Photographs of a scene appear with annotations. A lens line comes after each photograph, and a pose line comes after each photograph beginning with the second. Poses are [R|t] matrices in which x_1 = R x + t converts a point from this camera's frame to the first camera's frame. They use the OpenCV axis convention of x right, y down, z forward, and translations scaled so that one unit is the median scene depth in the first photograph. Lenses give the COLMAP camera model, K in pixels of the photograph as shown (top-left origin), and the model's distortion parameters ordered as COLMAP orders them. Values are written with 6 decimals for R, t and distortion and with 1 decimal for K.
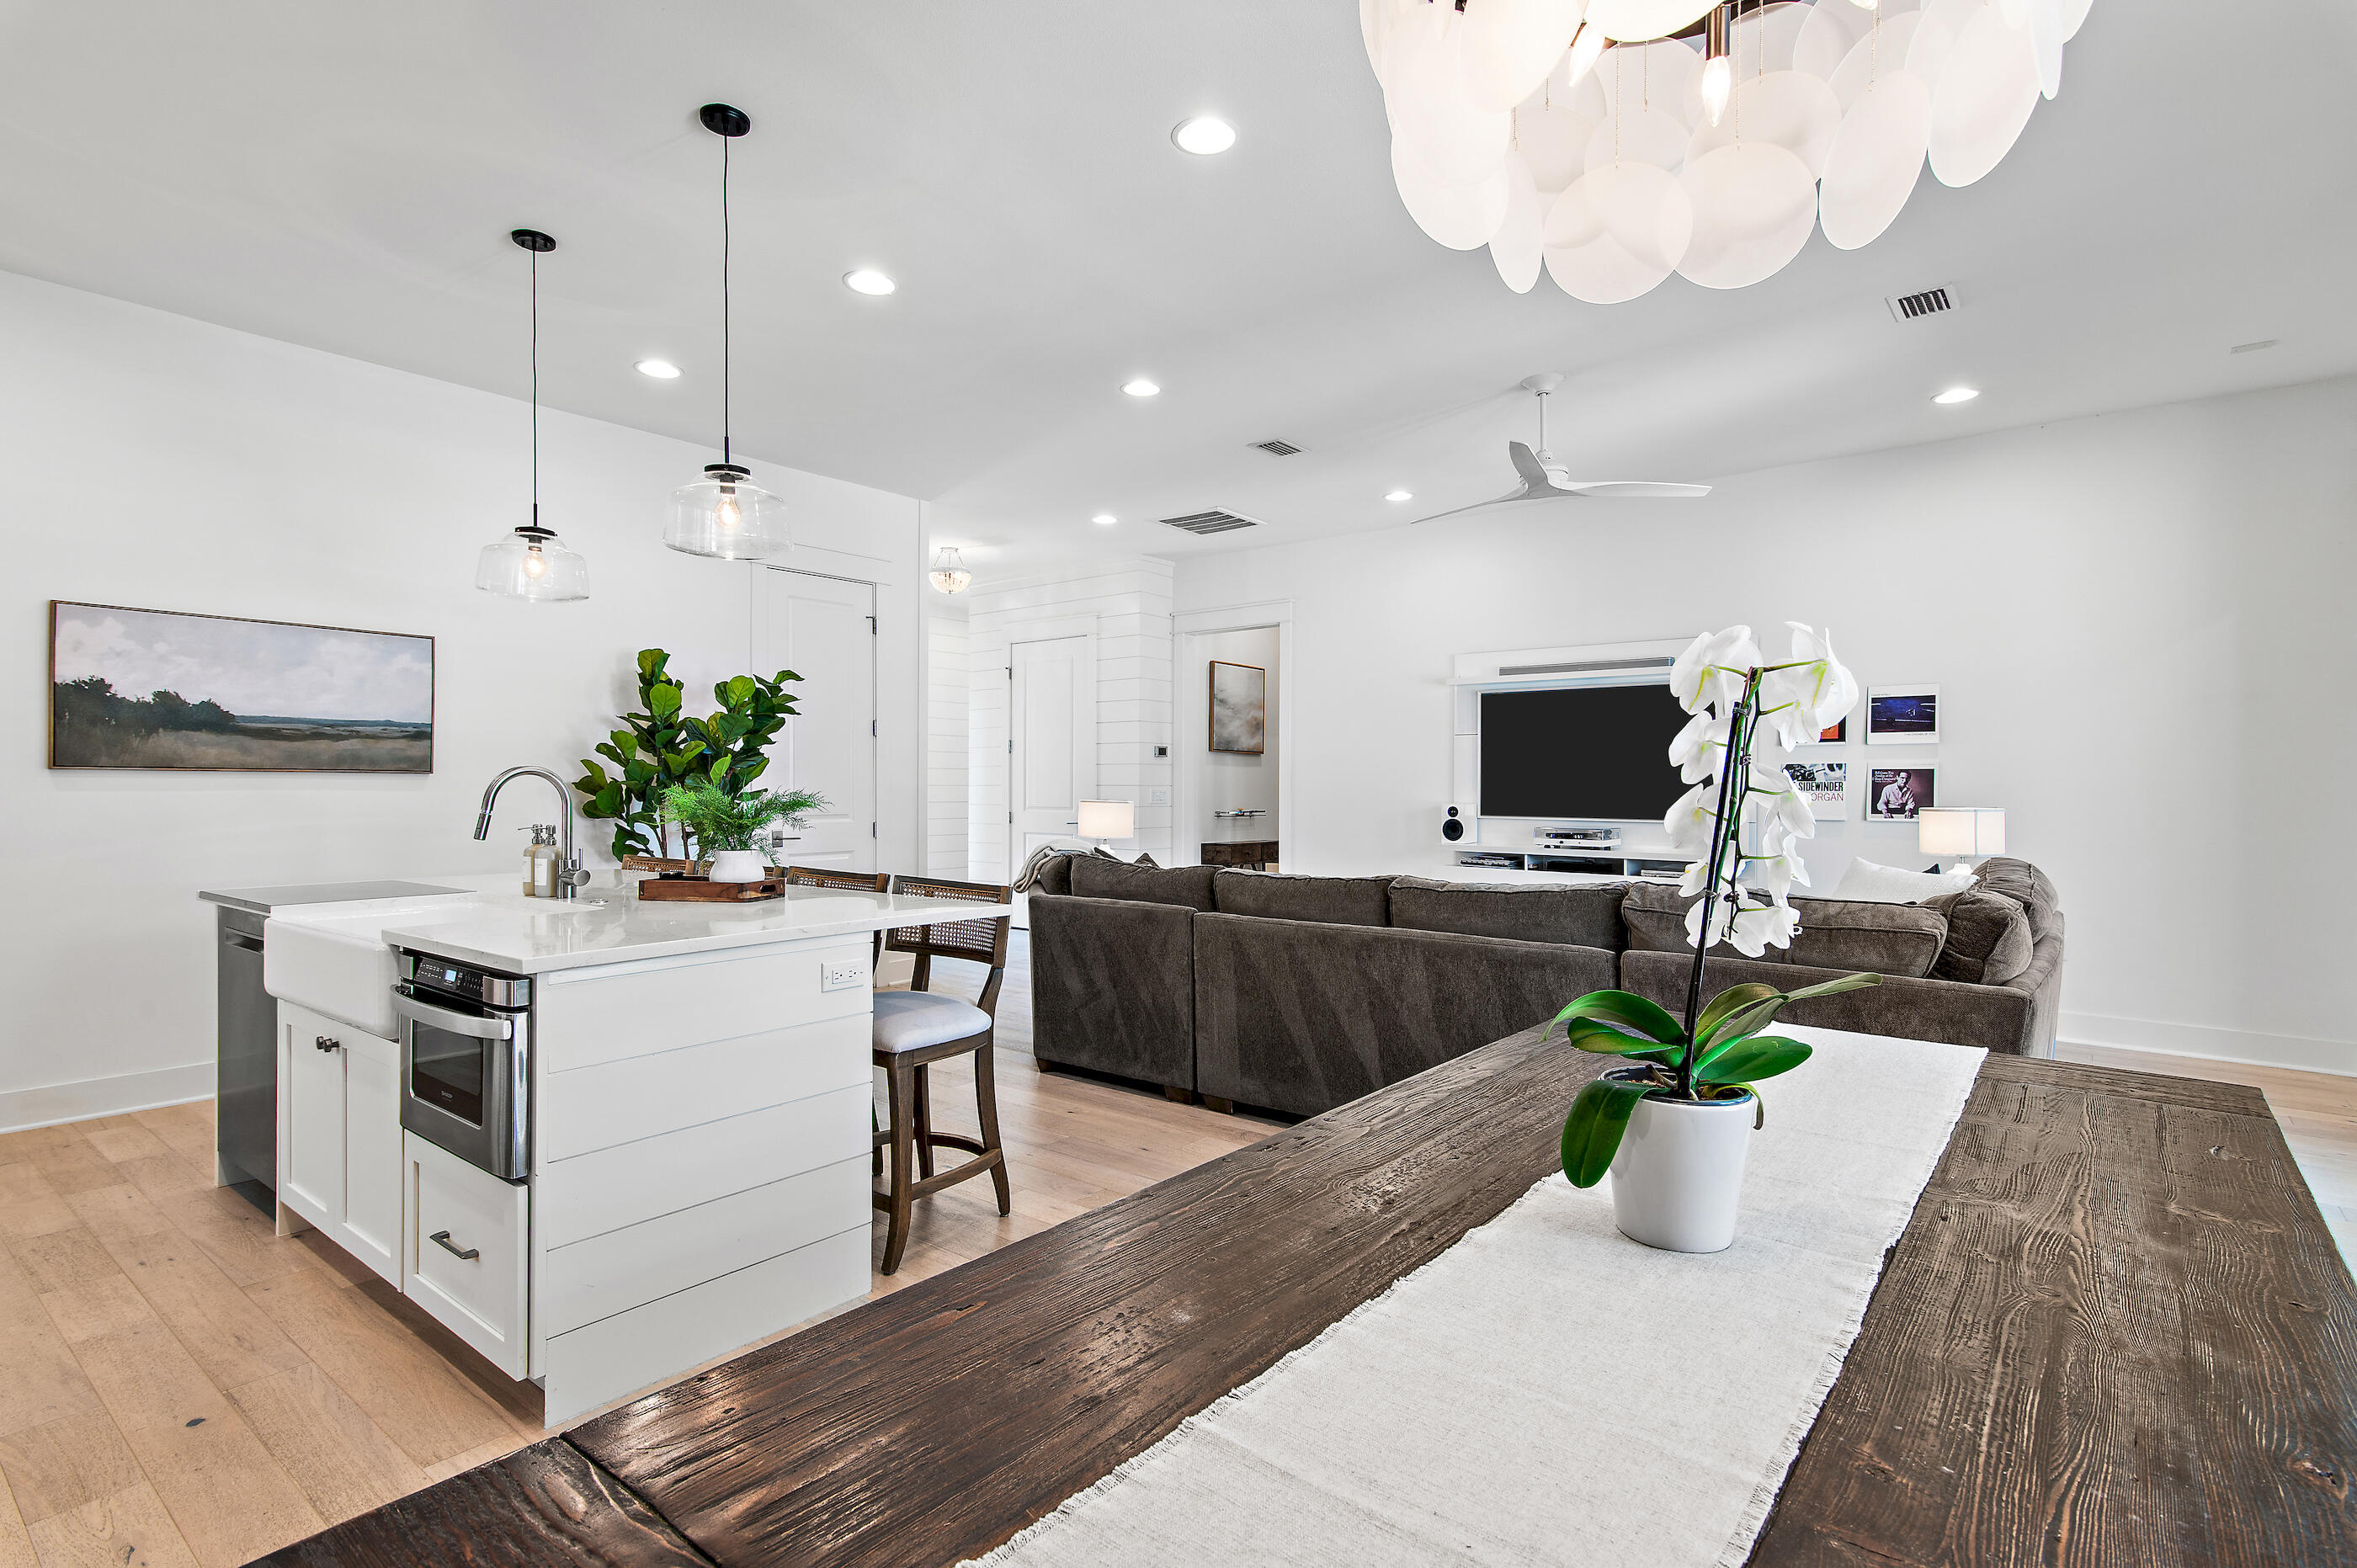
lens RADIAL K [[1186.3, 0, 1163.5], [0, 1186.3, 795.9], [0, 0, 1]] dist [0.012911, 0.000912]
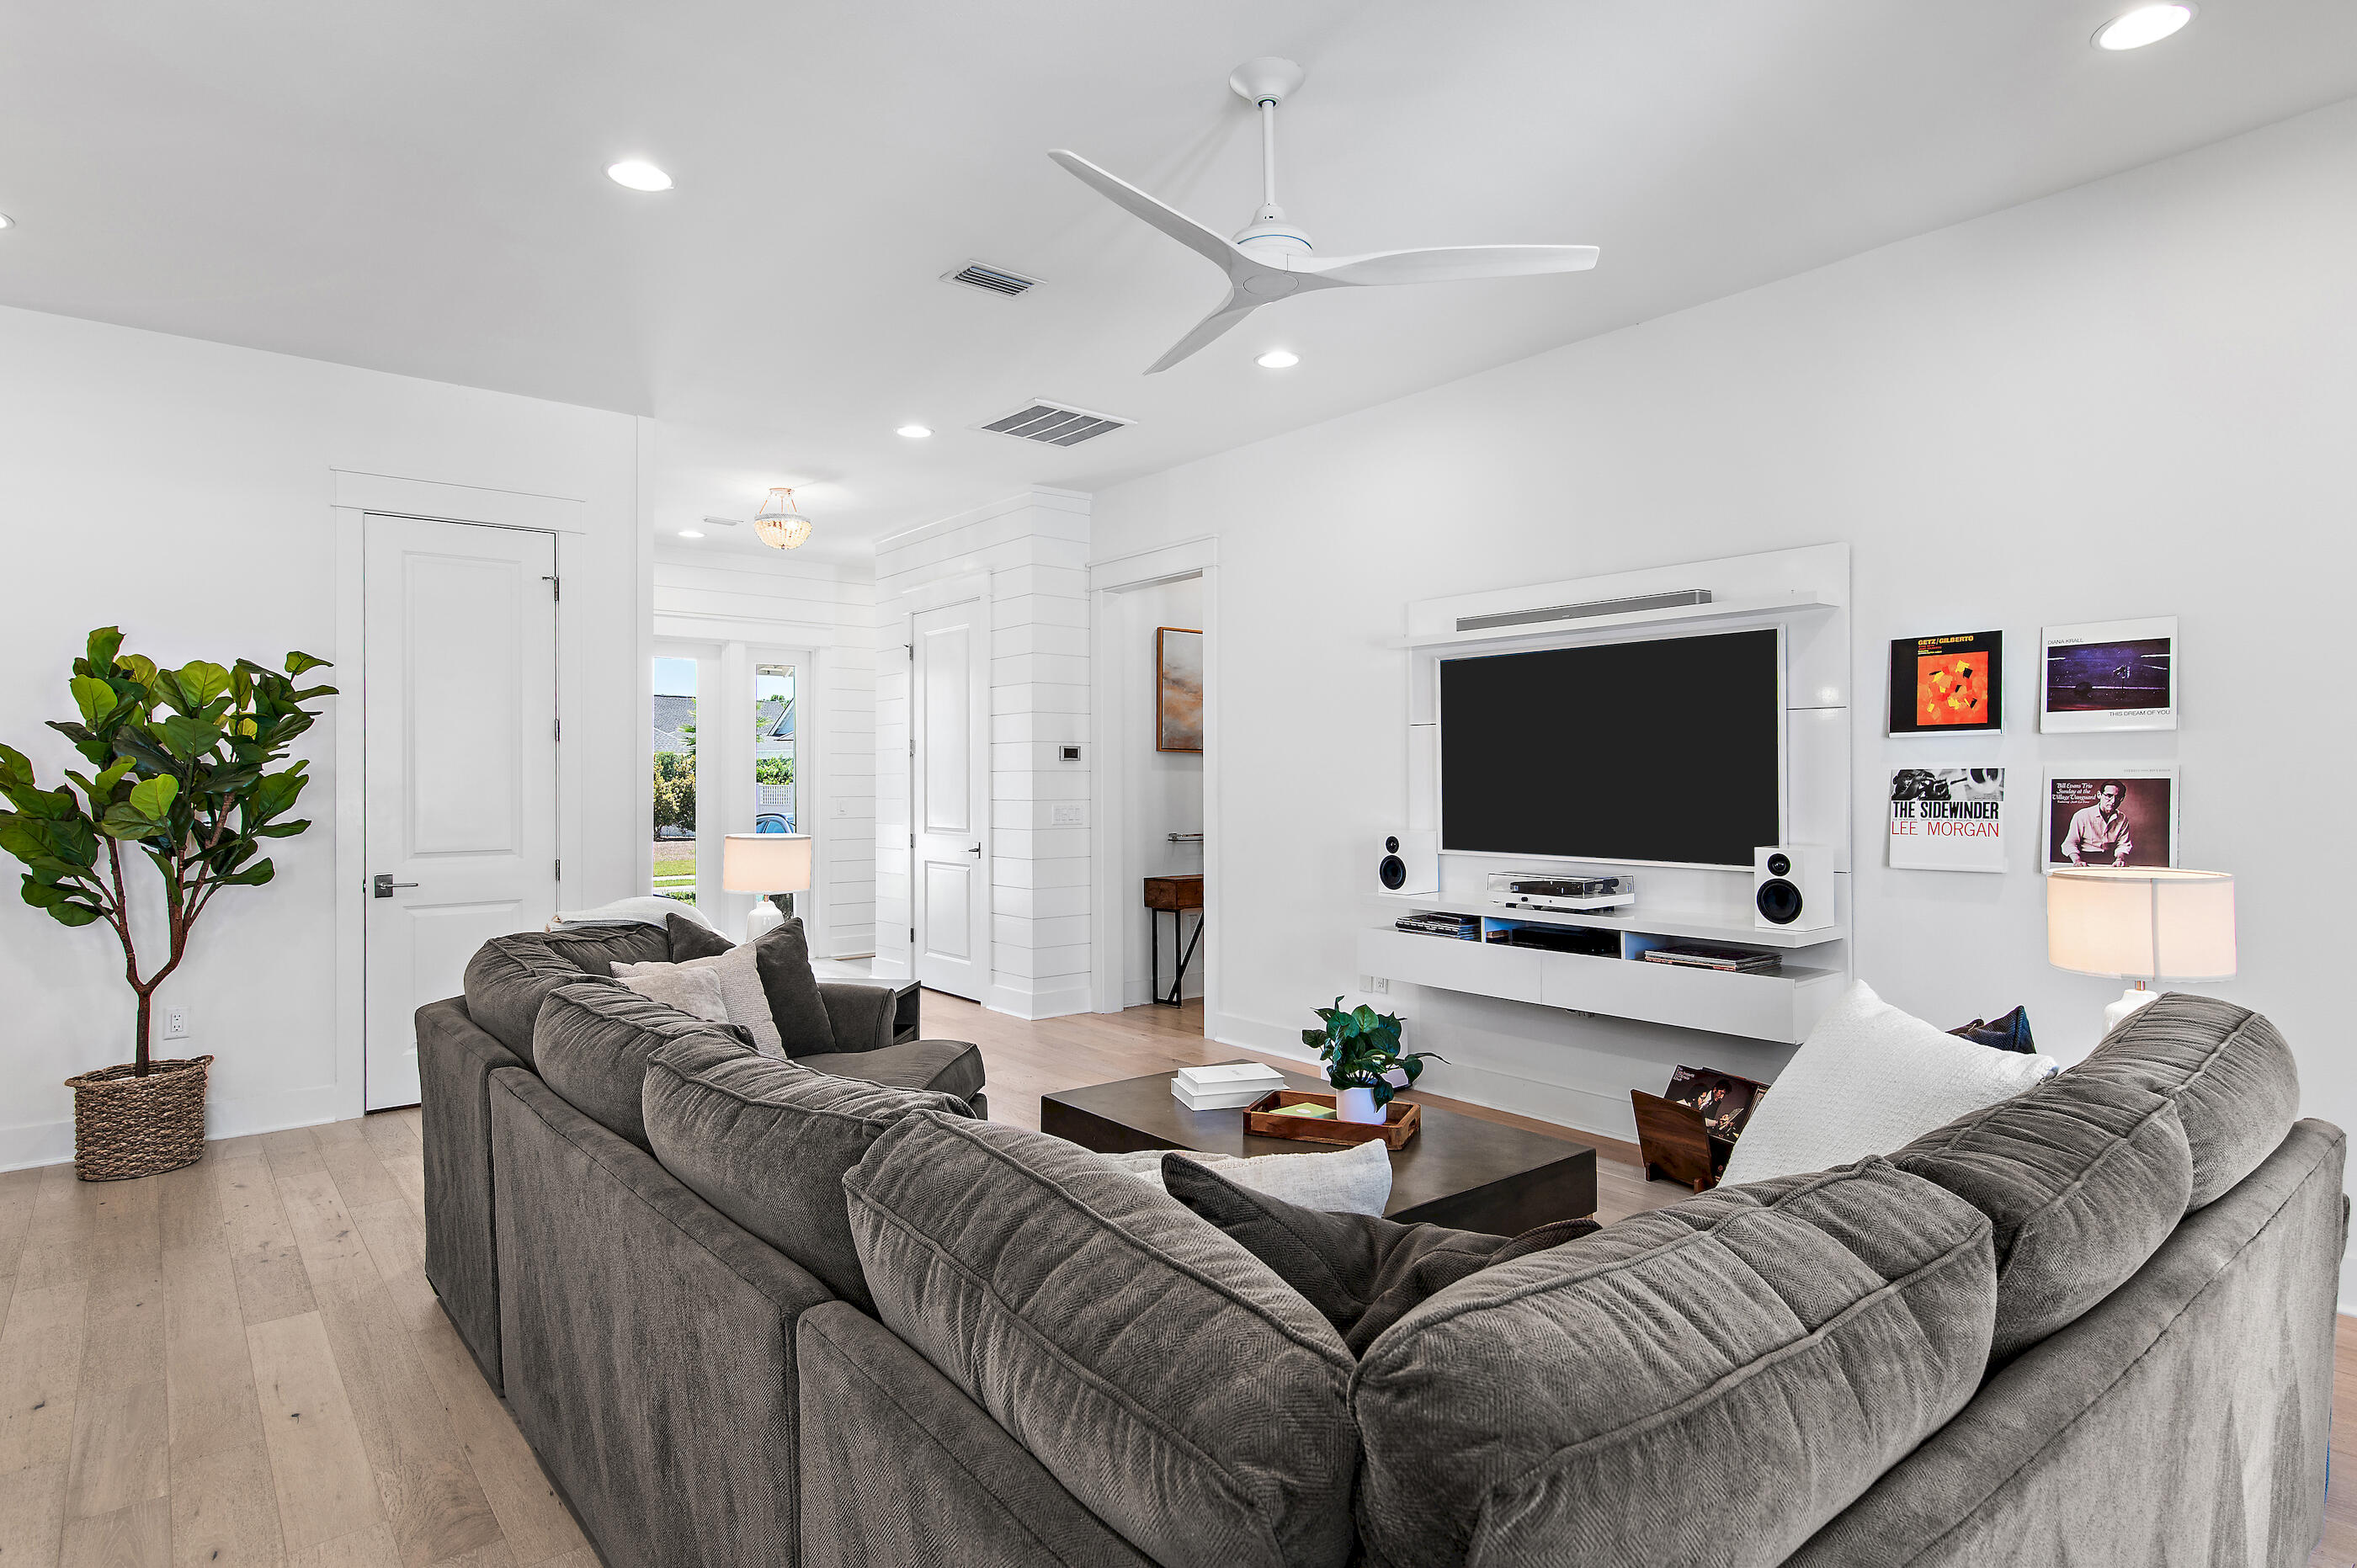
lens RADIAL K [[1283.4, 0, 1183.0], [0, 1283.4, 772.7], [0, 0, 1]] dist [-0.003830, 0.000200]
pose [[0.976672, -0.009134, -0.214542, 0.283364], [0.006145, 0.999875, -0.014594, -0.016230], [0.214649, 0.012935, 0.976606, 0.296119]]
